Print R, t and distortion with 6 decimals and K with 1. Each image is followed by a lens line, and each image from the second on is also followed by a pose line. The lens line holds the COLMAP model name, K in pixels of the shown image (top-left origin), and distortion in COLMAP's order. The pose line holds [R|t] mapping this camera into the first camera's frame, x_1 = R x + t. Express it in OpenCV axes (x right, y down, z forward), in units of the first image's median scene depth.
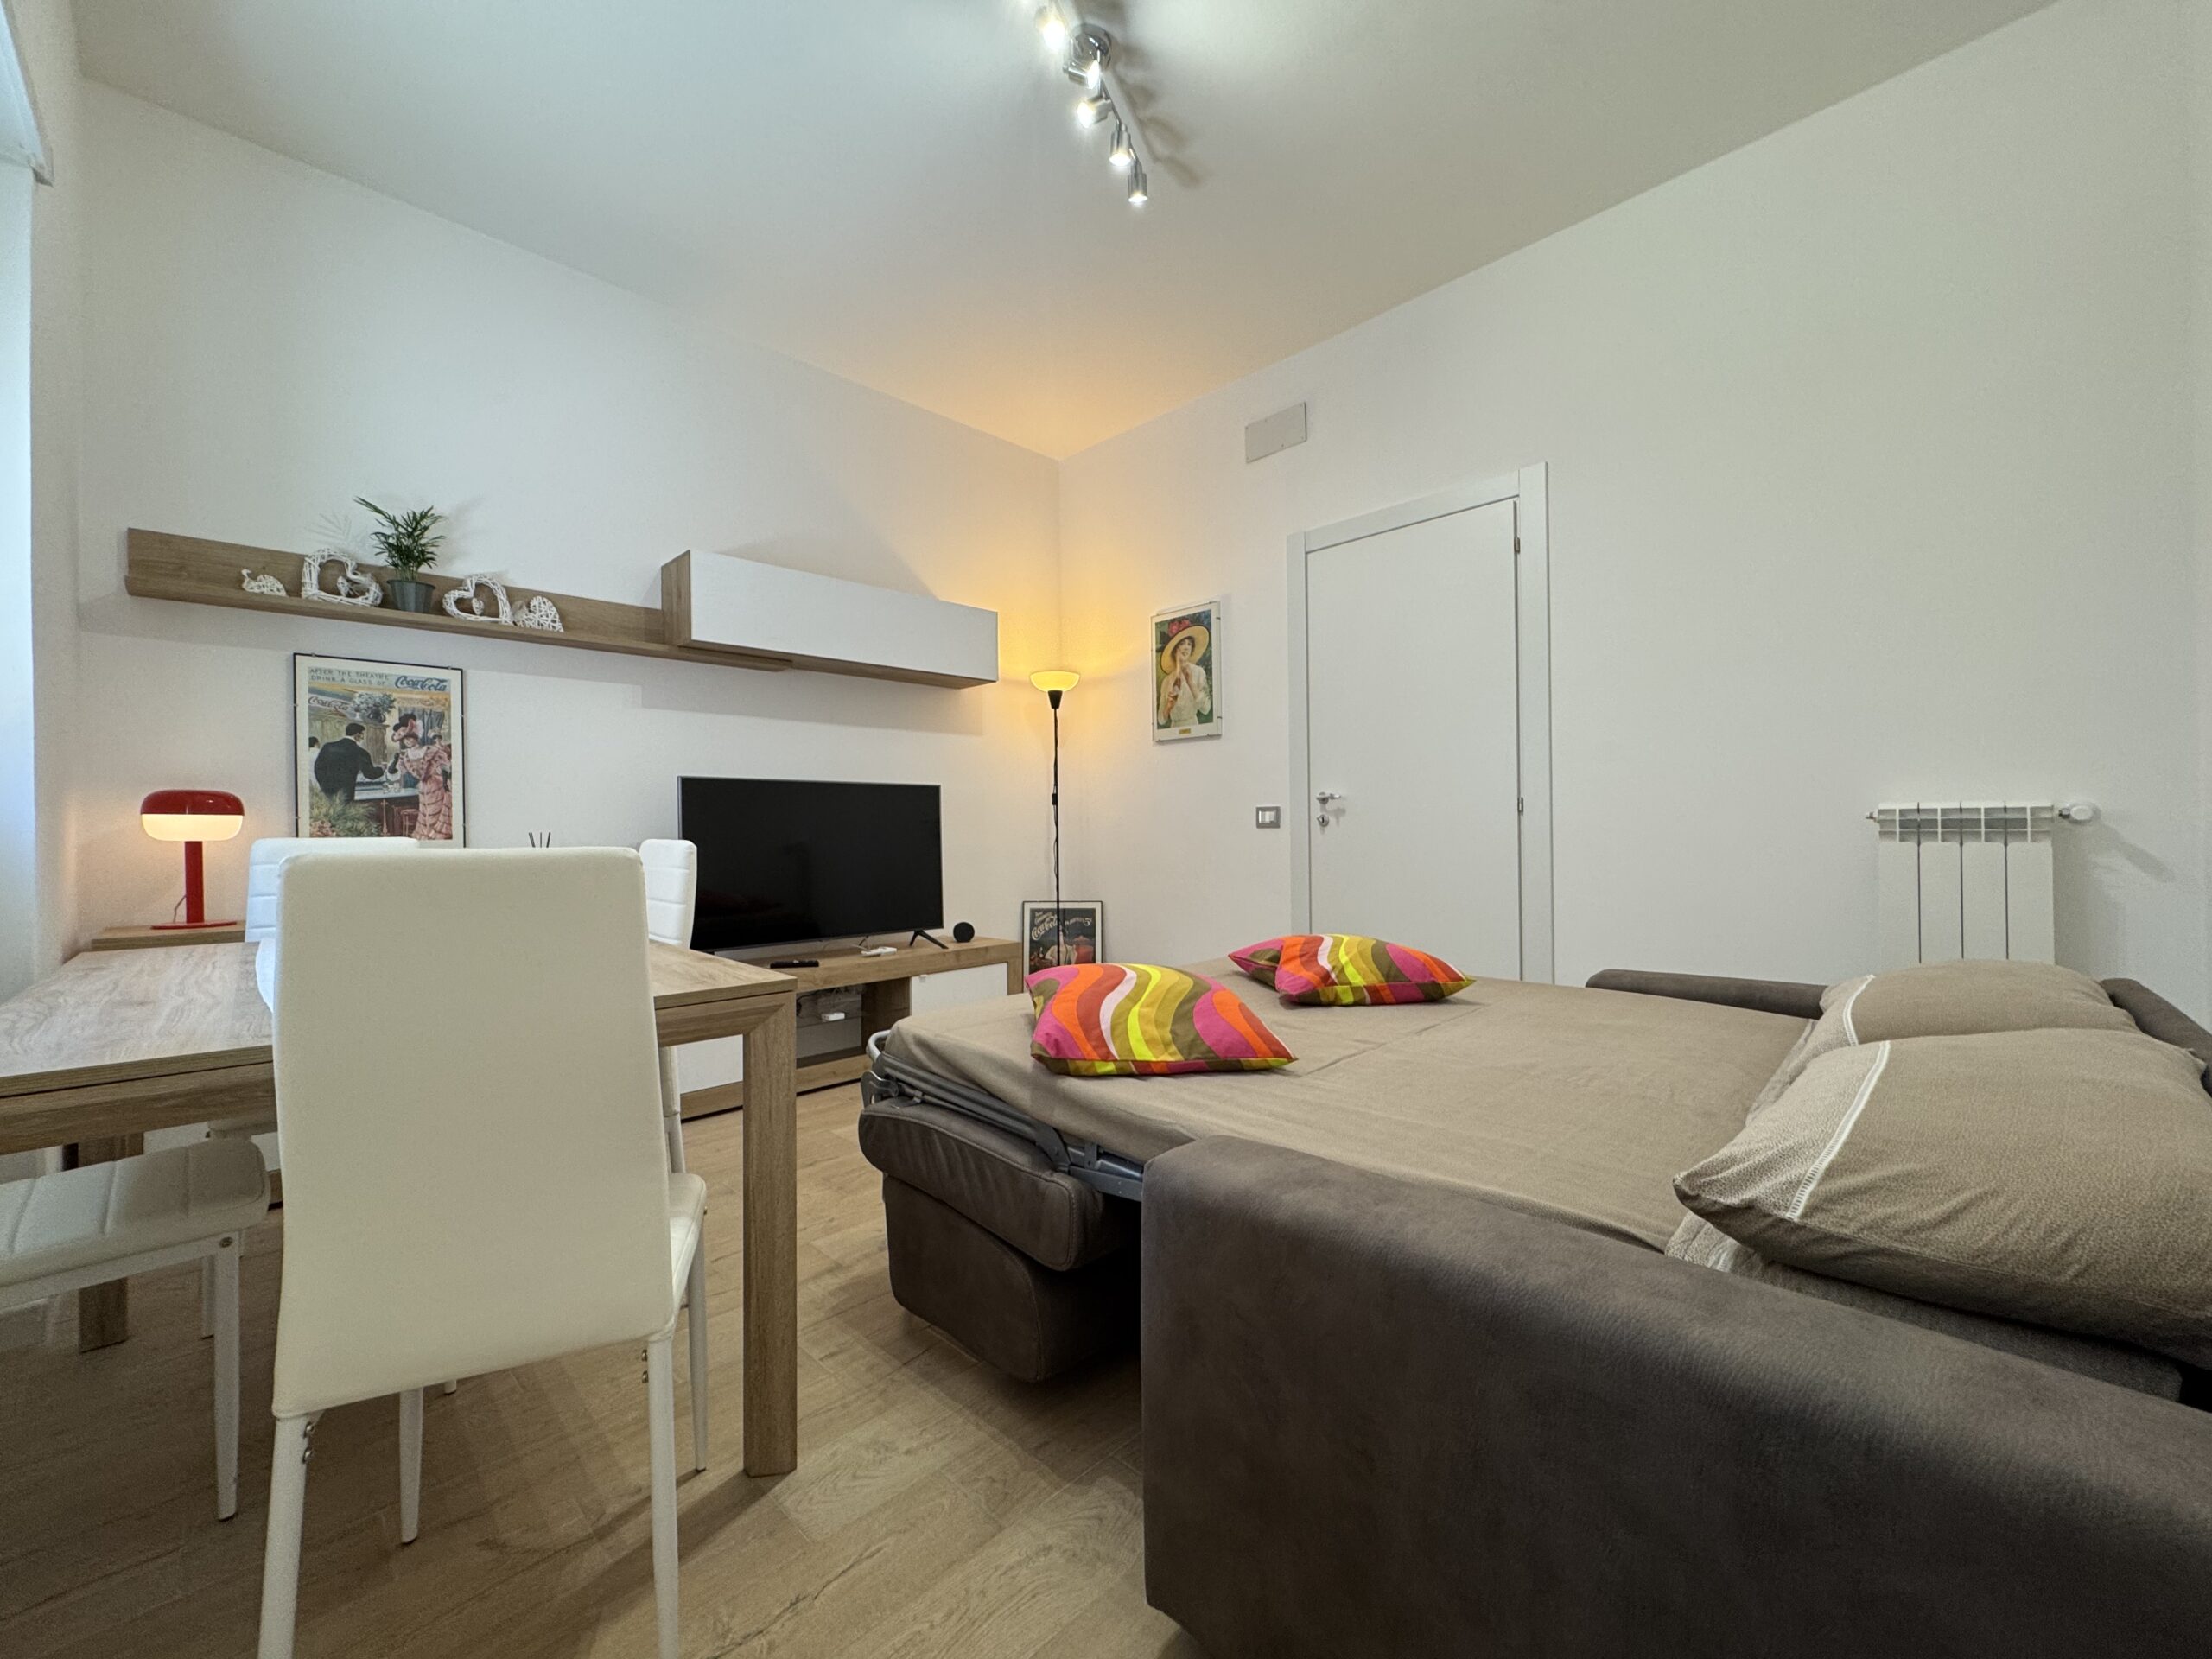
lens RADIAL K [[885.9, 0, 1106.2], [0, 885.9, 825.1], [0, 0, 1]] dist [-0.001784, 0.000323]
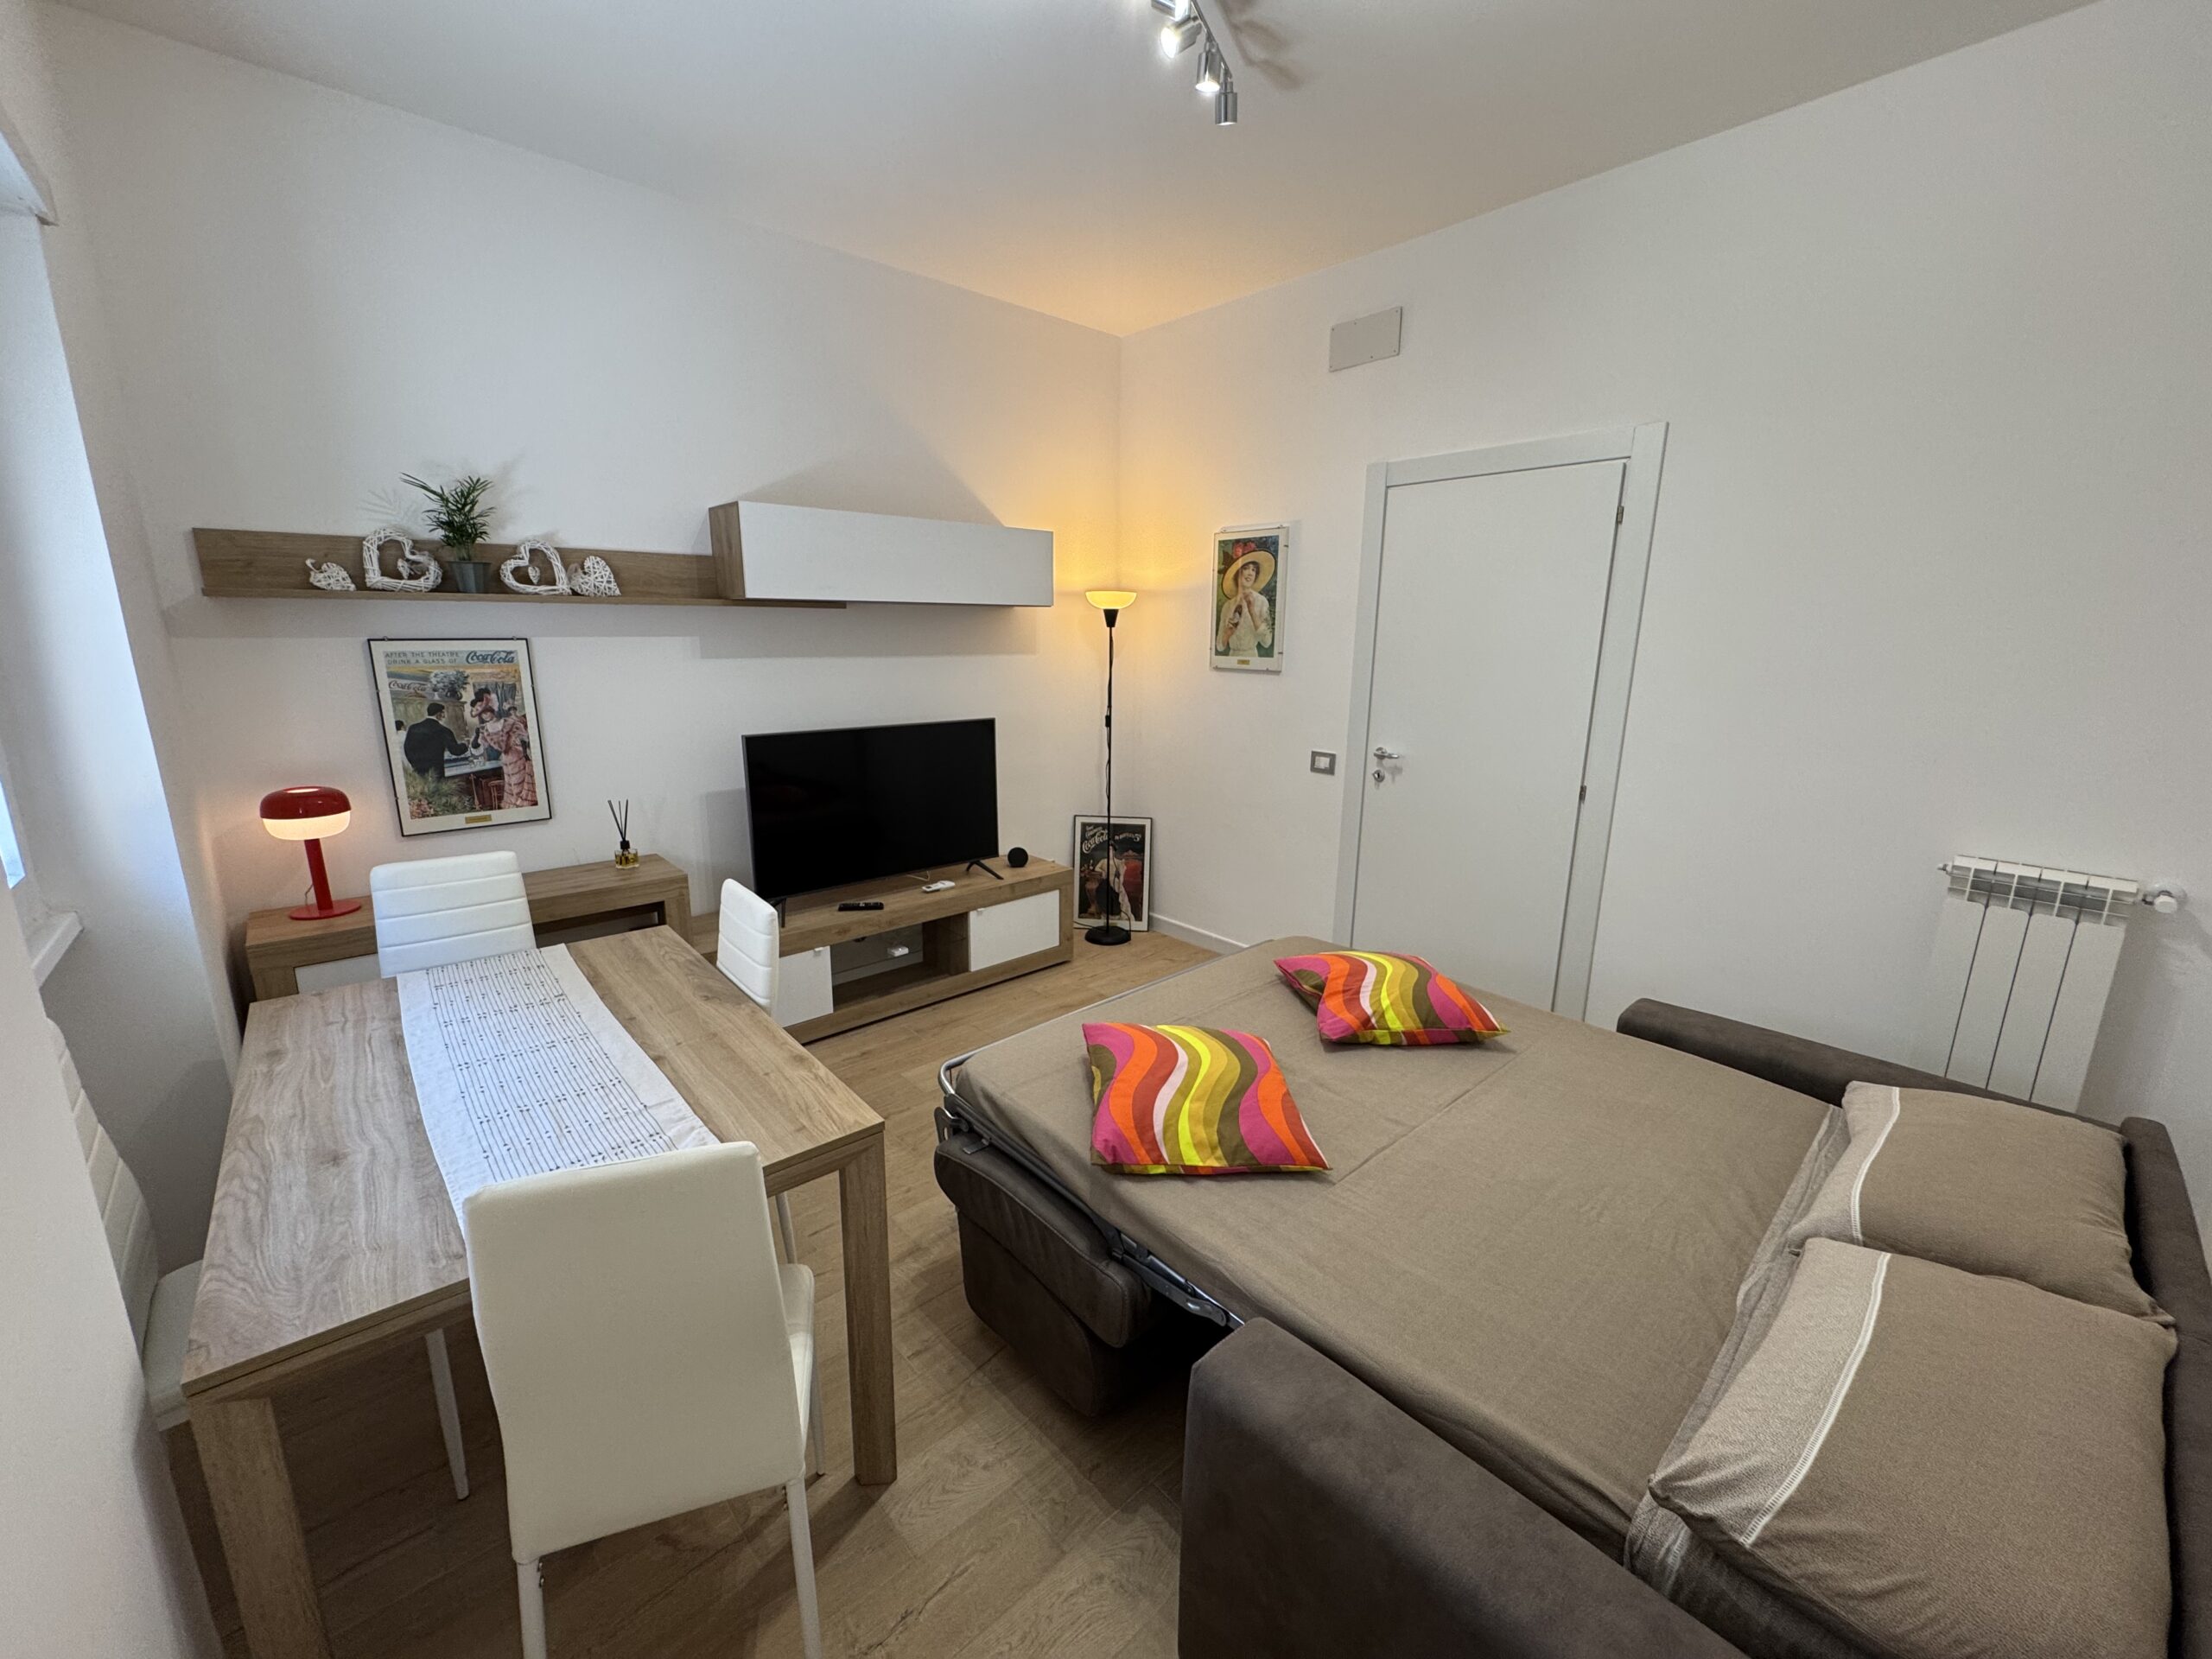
lens RADIAL K [[885.9, 0, 1106.2], [0, 885.9, 825.1], [0, 0, 1]] dist [-0.001784, 0.000323]
pose [[0.998313, 0.034517, -0.046693, -0.015266], [-0.023152, 0.974070, 0.225061, -0.219516], [0.053251, -0.223600, 0.973225, 0.006969]]
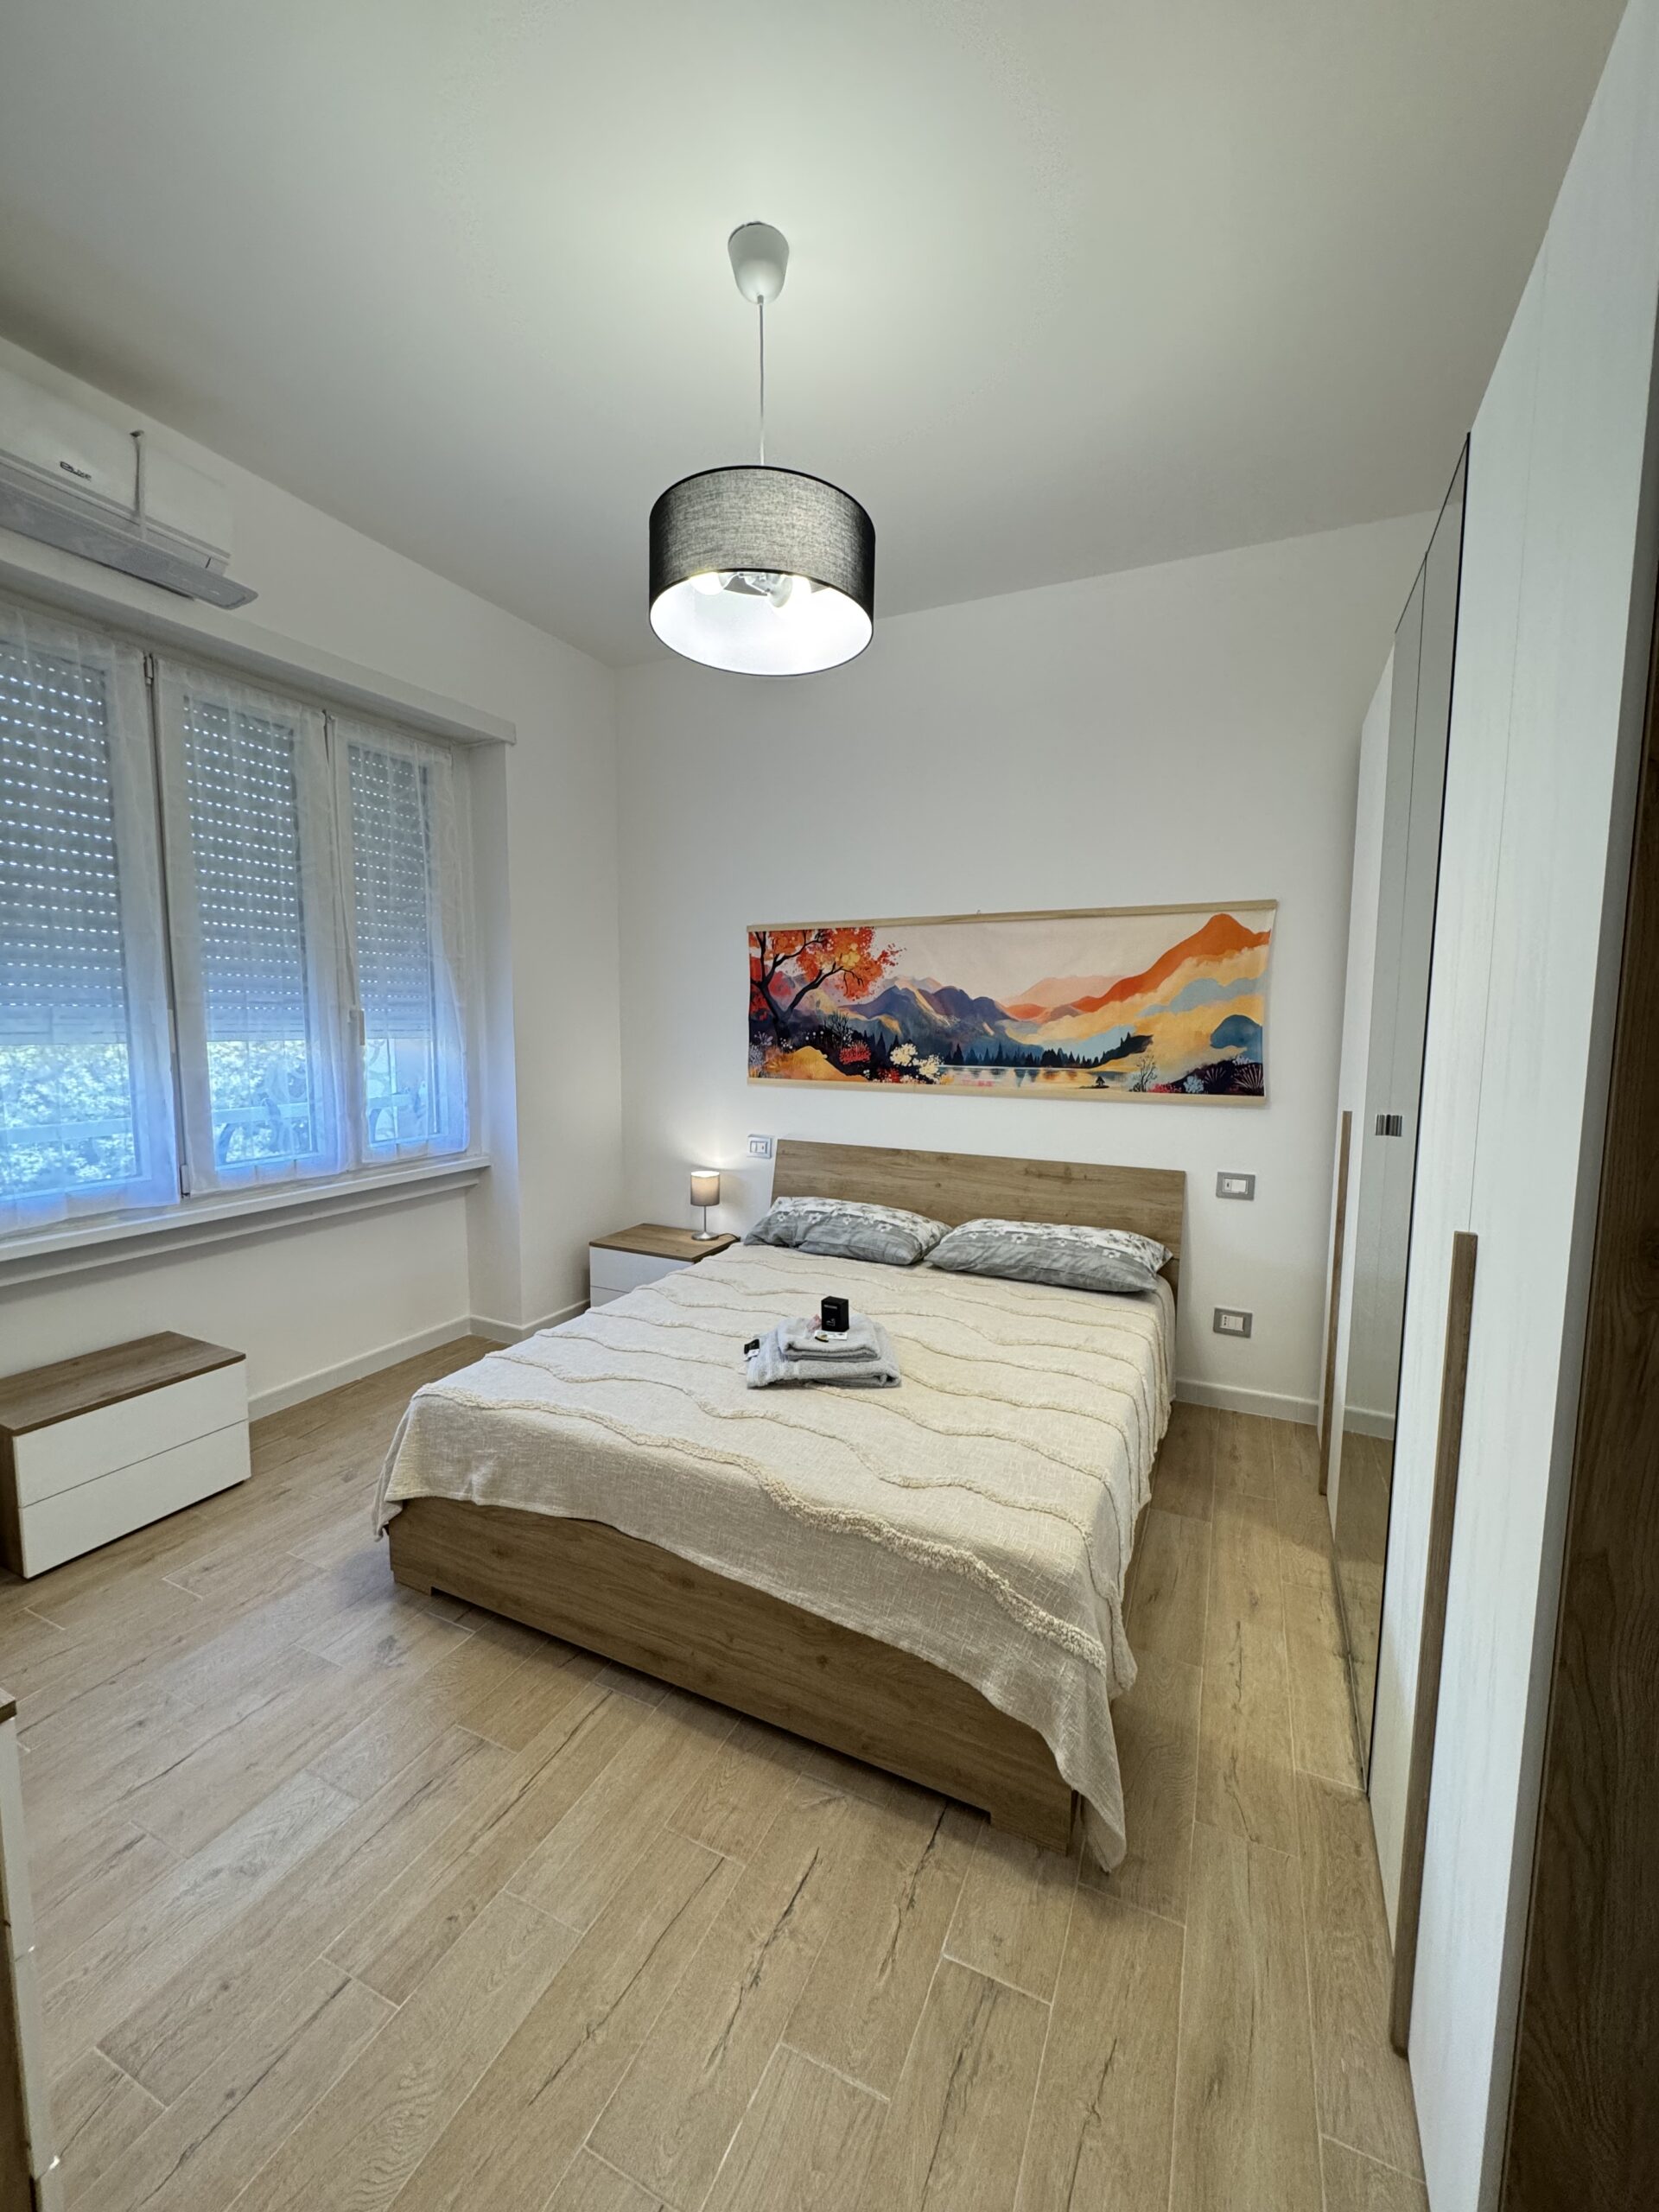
lens RADIAL K [[885.9, 0, 826.1], [0, 885.9, 1094.7], [0, 0, 1]] dist [-0.001784, 0.000323]
pose [[-0.945055, 0.035177, -0.325012, -0.039581], [0.002807, 0.995030, 0.099533, -0.166665], [0.326898, 0.093152, -0.940458, 0.819871]]
